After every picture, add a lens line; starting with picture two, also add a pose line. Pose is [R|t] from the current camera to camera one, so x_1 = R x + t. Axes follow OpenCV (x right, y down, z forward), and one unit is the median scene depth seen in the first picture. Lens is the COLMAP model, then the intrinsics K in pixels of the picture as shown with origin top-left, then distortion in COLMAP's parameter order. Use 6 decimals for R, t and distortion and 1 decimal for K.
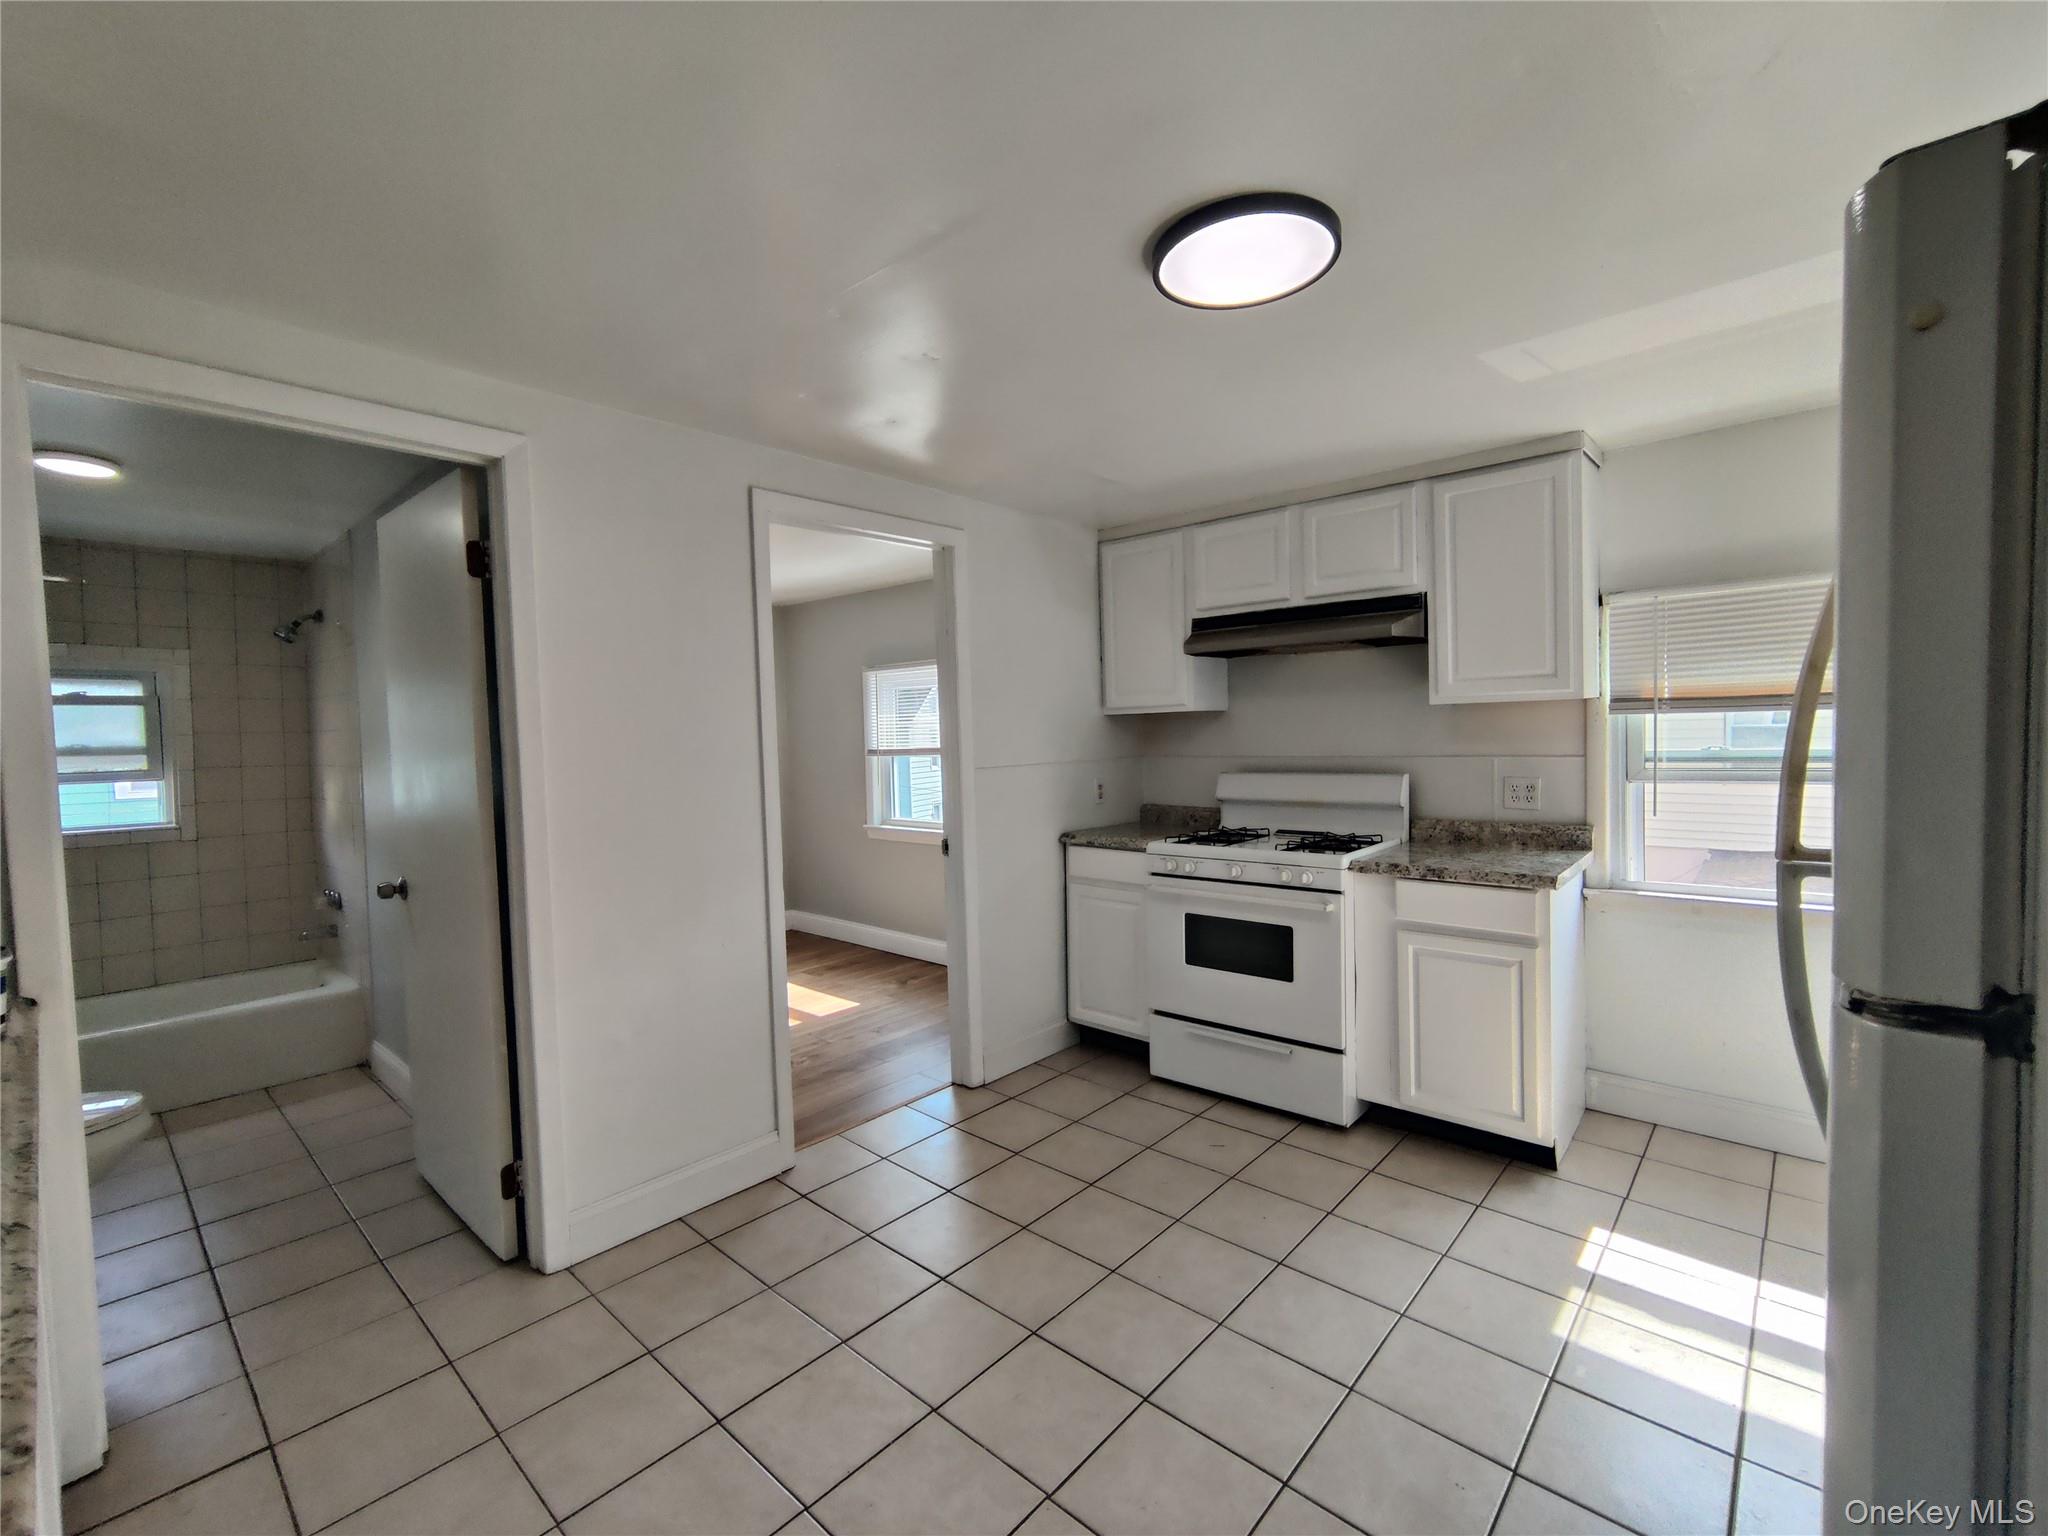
lens RADIAL K [[884.1, 0, 1024.0], [0, 884.1, 768.0], [0, 0, 1]] dist [-0.002240, 0.000430]
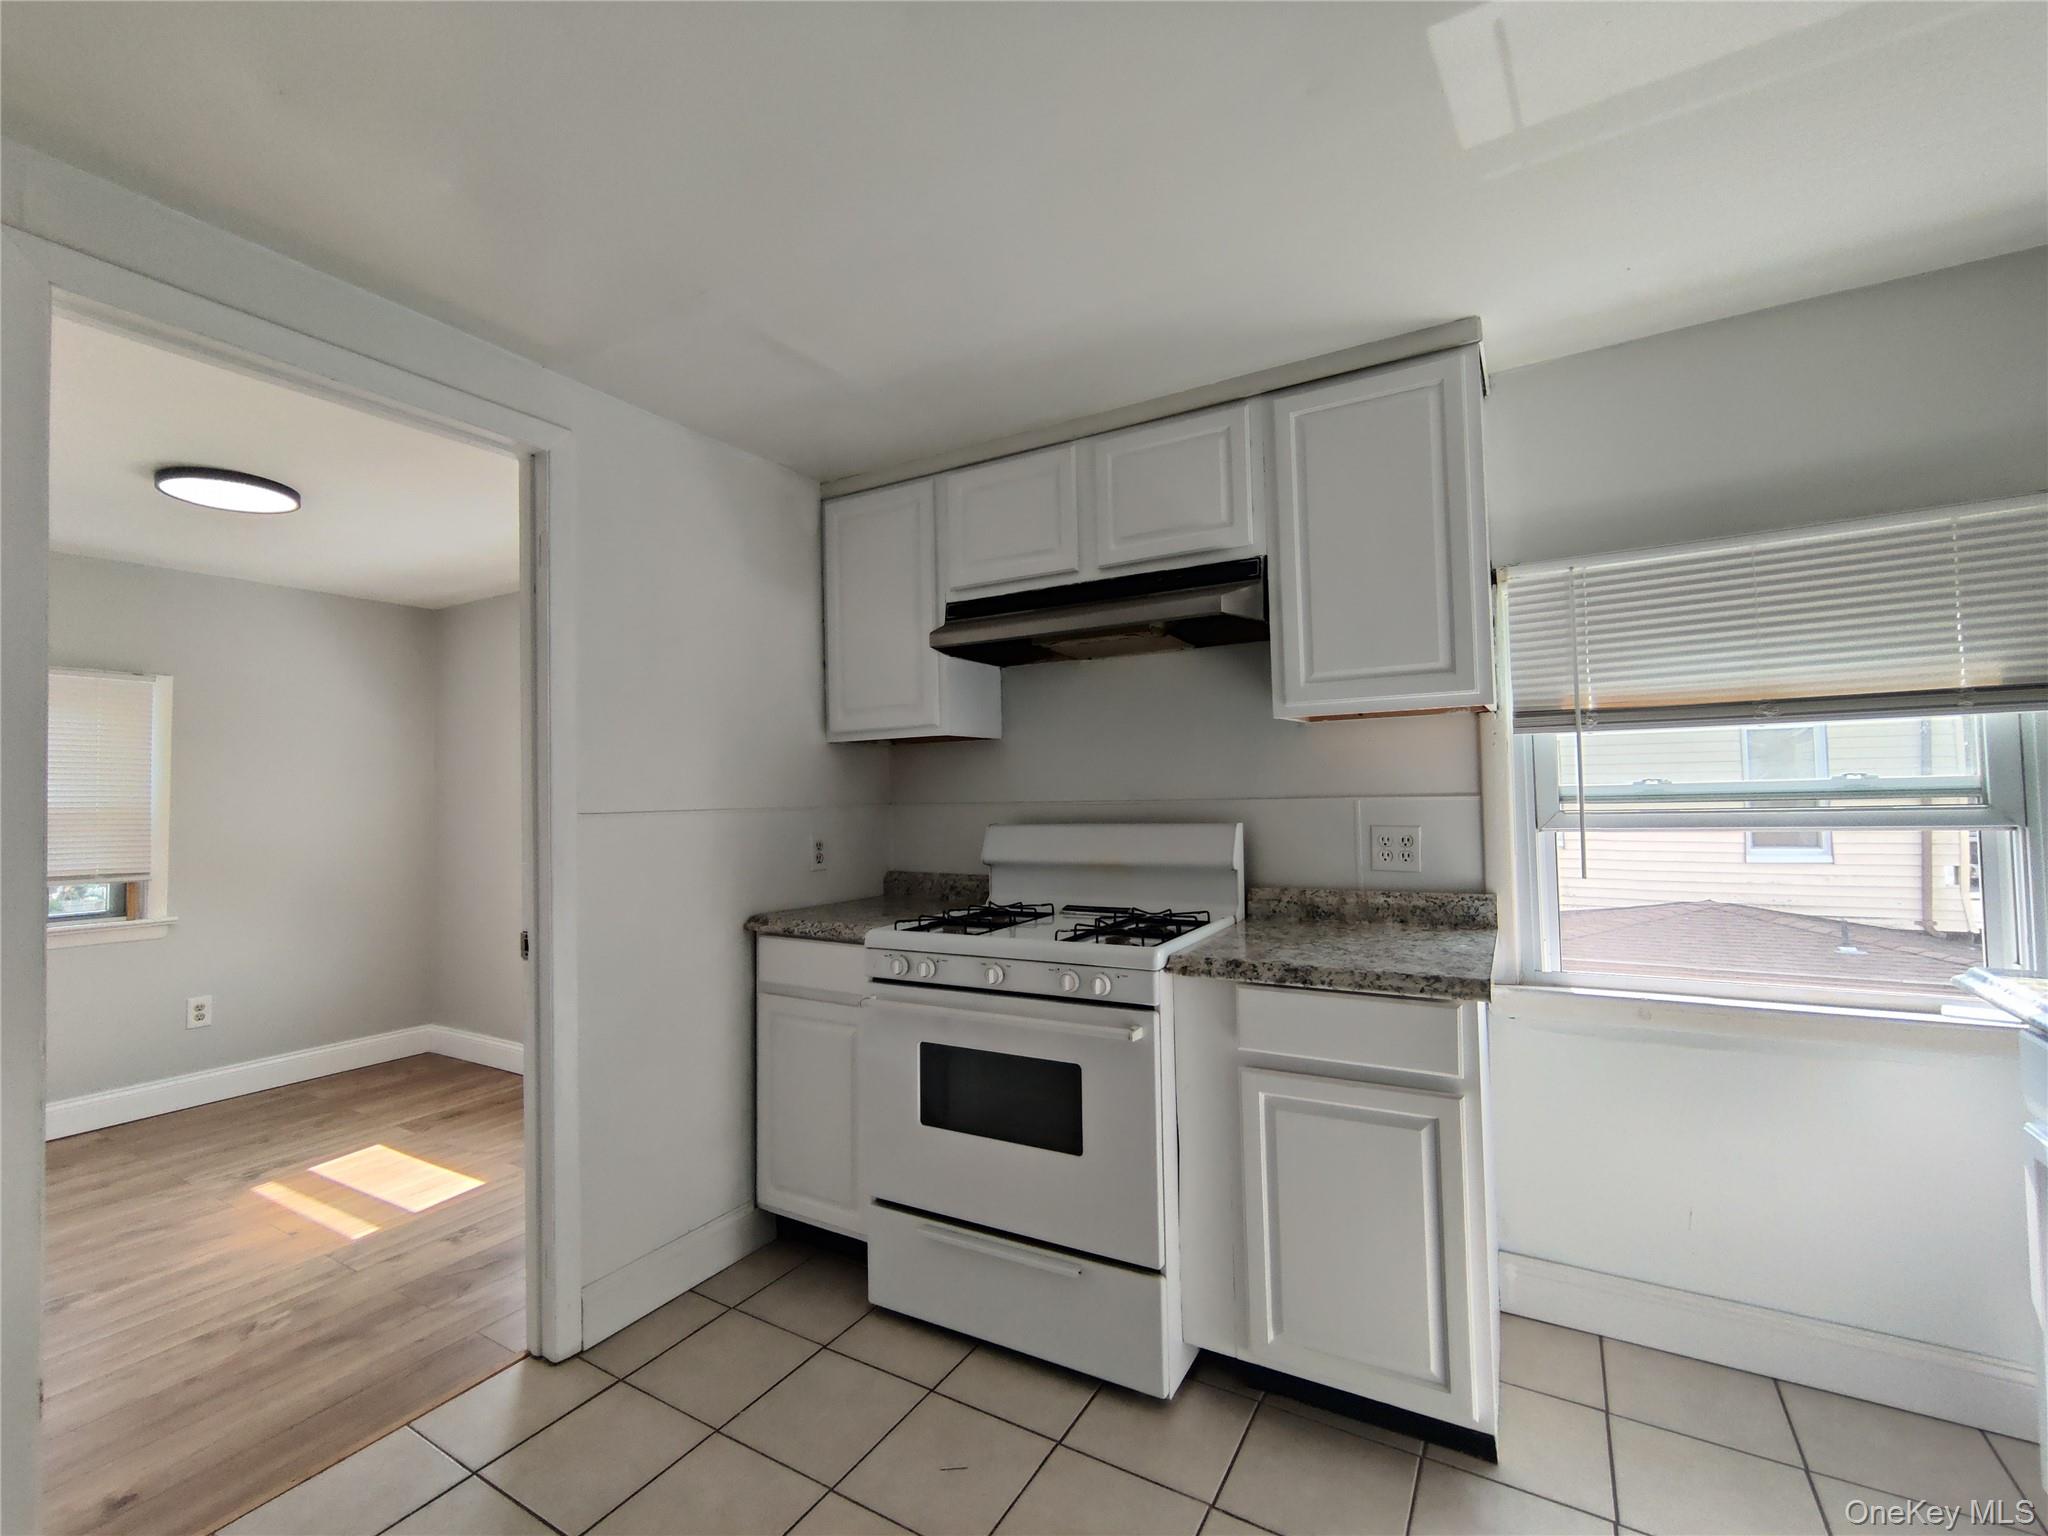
lens RADIAL K [[892.7, 0, 1024.0], [0, 892.7, 768.0], [0, 0, 1]] dist [0.002596, 0.000080]
pose [[0.979592, 0.012759, 0.200592, 0.125815], [0.002681, 0.997065, -0.076515, 0.017719], [-0.200980, 0.075492, 0.976682, 0.349978]]
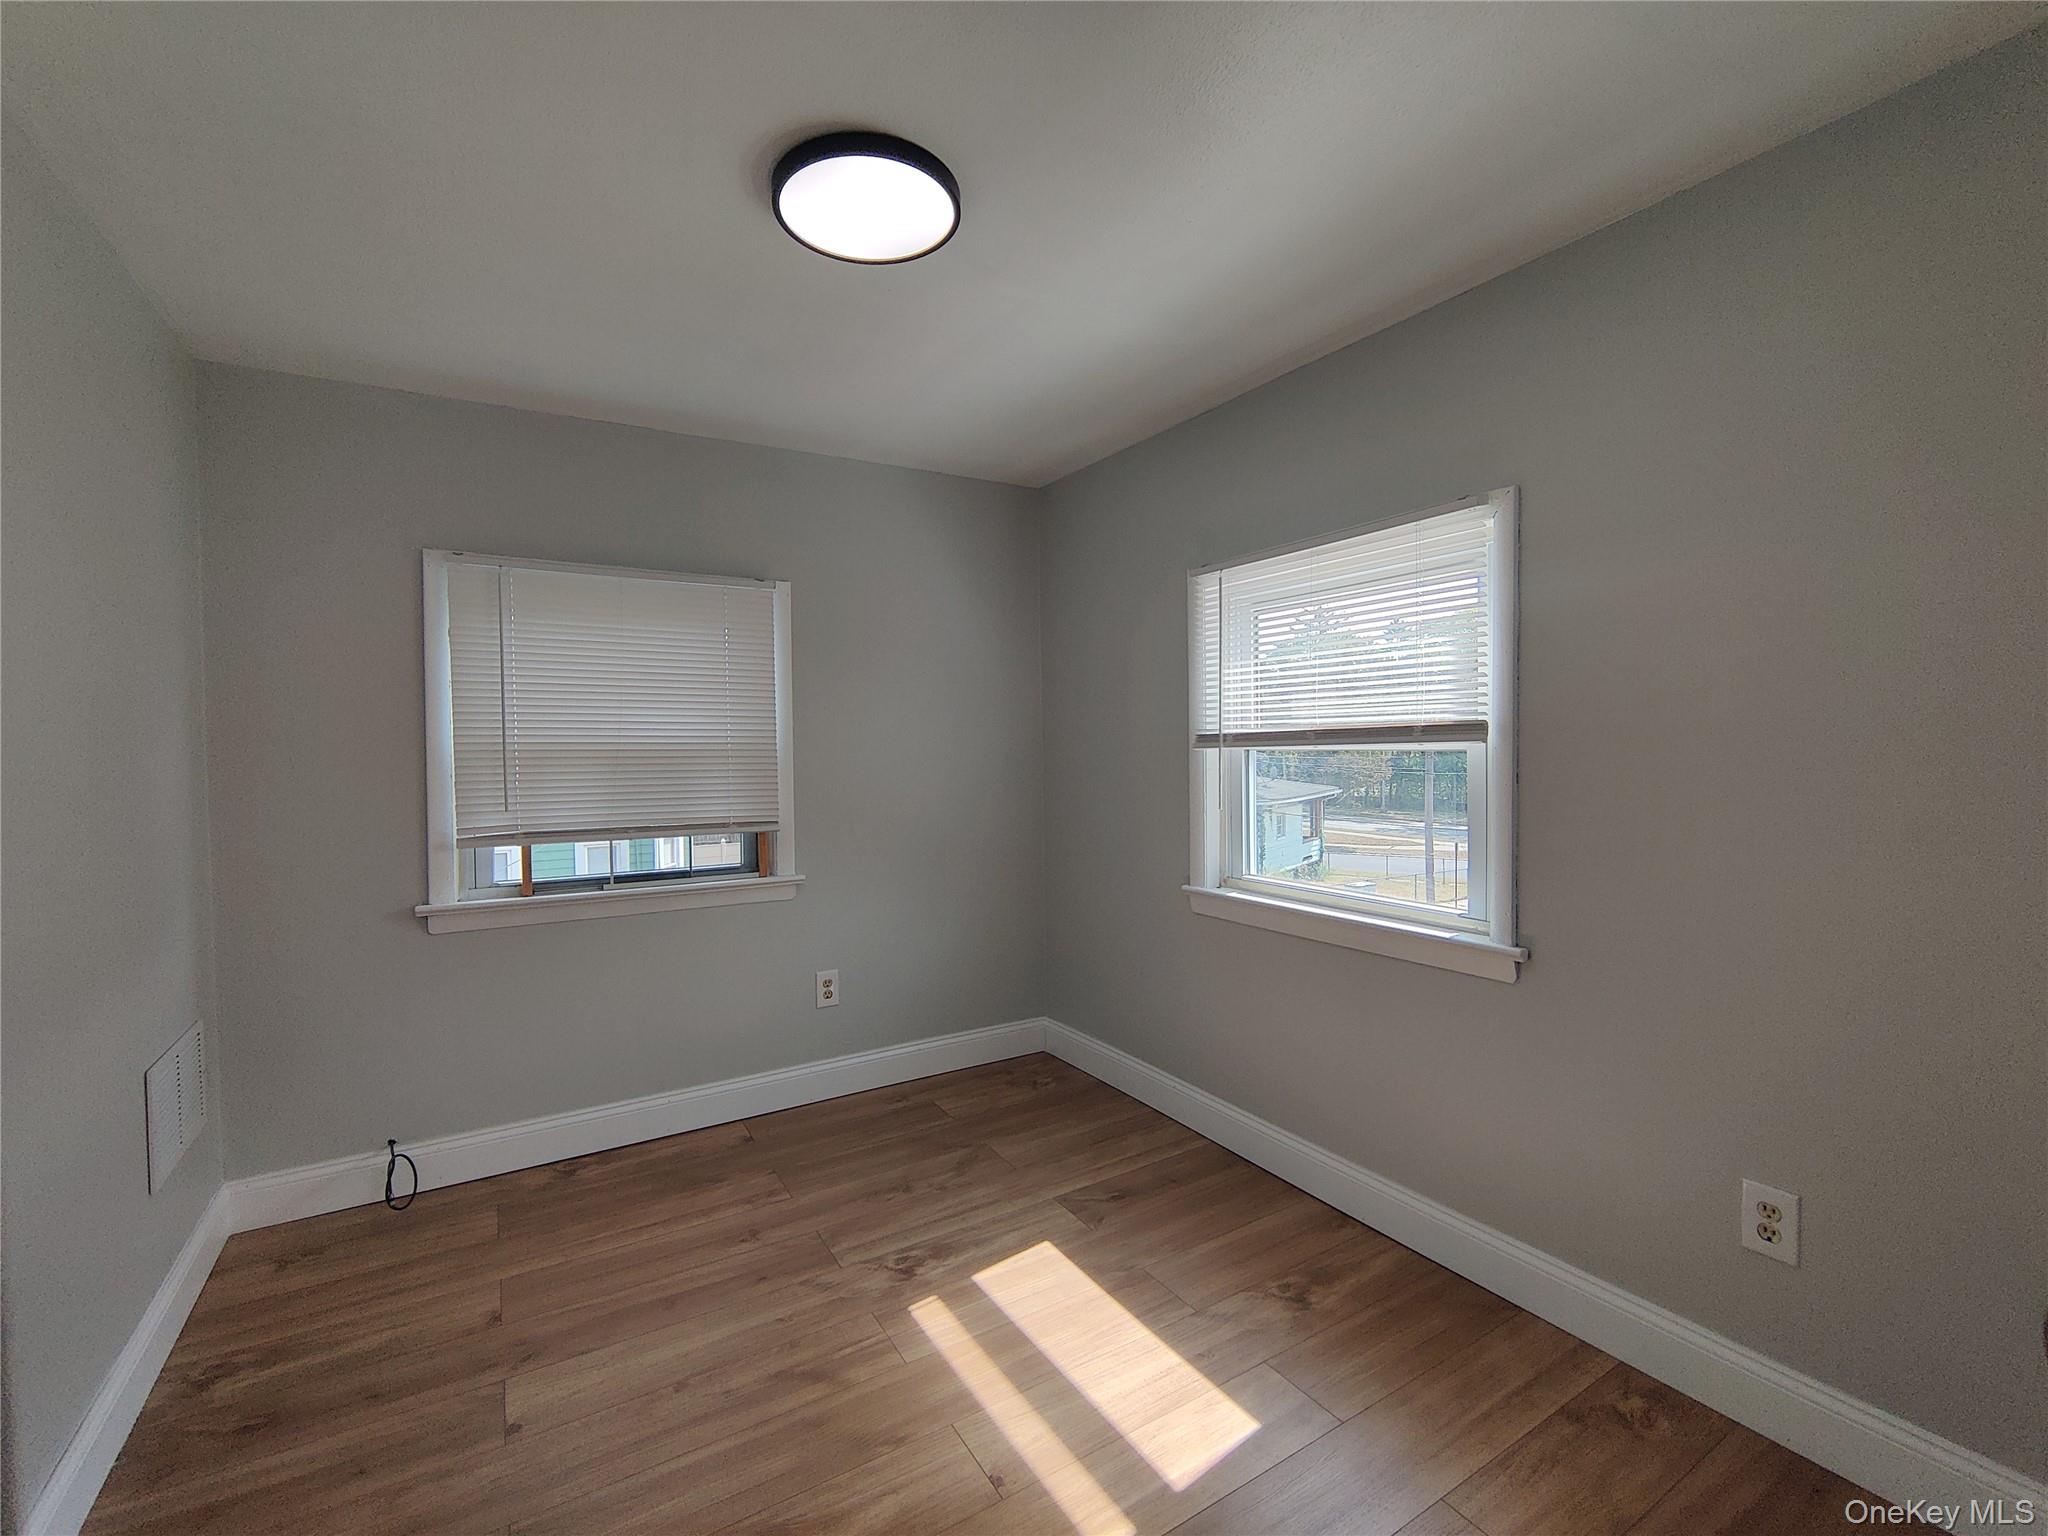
lens RADIAL K [[892.7, 0, 1024.0], [0, 892.7, 768.0], [0, 0, 1]] dist [0.002596, 0.000080]
pose [[0.959129, 0.018080, -0.282392, -0.226305], [-0.020664, 0.999767, -0.006177, 0.005122], [0.282214, 0.011760, 0.959279, 0.874486]]
